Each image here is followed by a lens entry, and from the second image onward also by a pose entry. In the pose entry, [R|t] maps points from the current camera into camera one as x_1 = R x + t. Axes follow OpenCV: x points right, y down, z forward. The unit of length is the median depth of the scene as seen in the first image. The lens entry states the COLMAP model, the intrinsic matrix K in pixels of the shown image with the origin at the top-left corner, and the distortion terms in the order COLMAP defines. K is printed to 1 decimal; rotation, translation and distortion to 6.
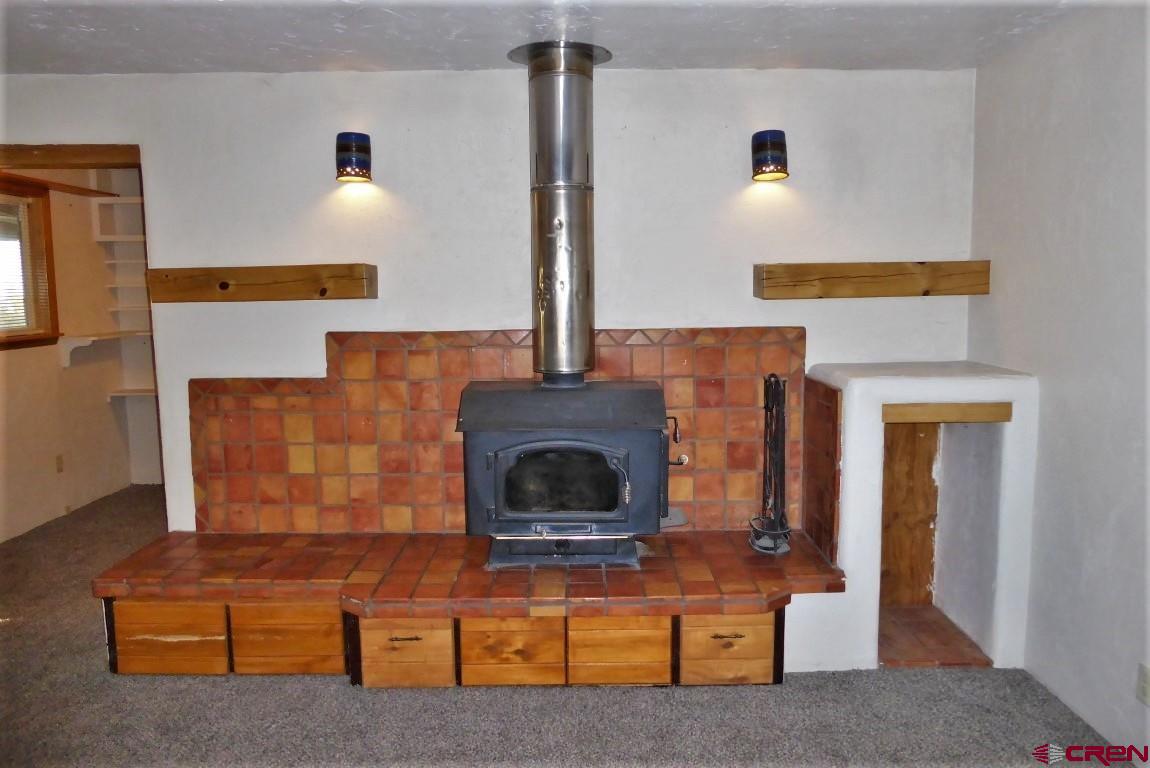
lens RADIAL K [[829.7, 0, 575.0], [0, 829.7, 384.0], [0, 0, 1]] dist [-0.058605, 0.061654]
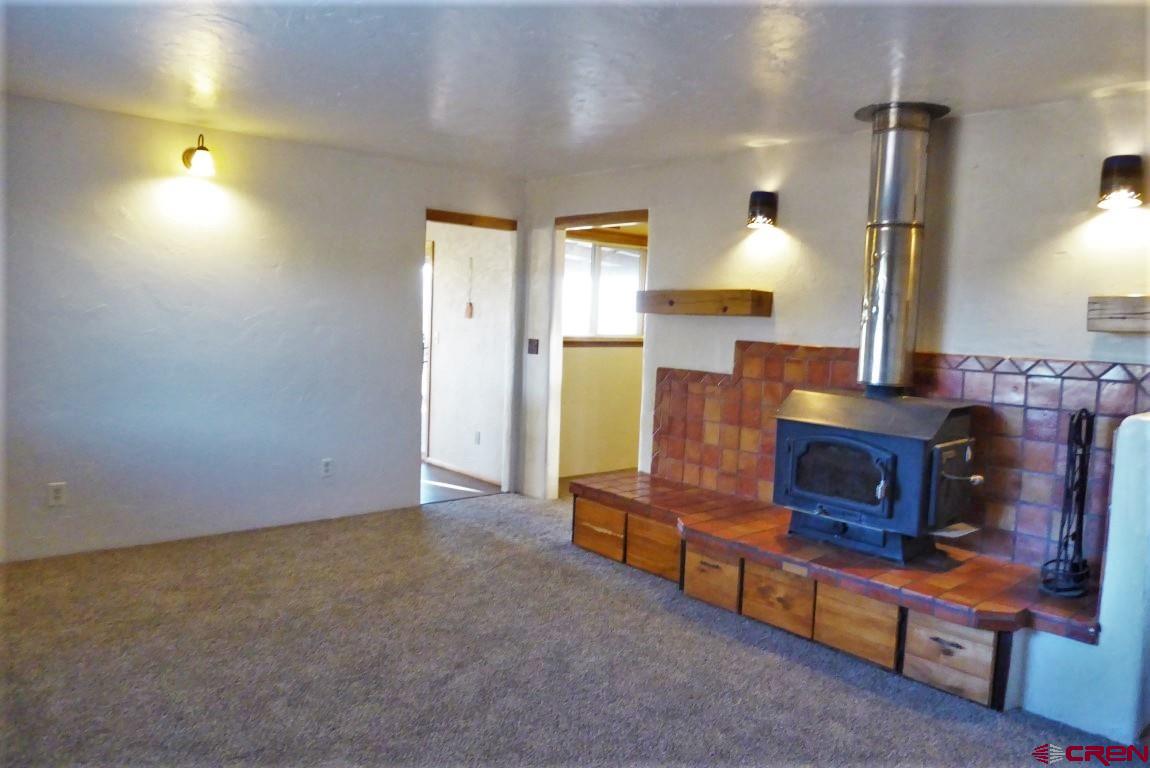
lens RADIAL K [[874.3, 0, 575.0], [0, 874.3, 384.0], [0, 0, 1]] dist [0.000752, 0.001782]
pose [[0.631967, 0.093258, -0.769364, 0.693905], [-0.135096, 0.990790, 0.009128, 0.031851], [0.763130, 0.098169, 0.638746, -0.103045]]
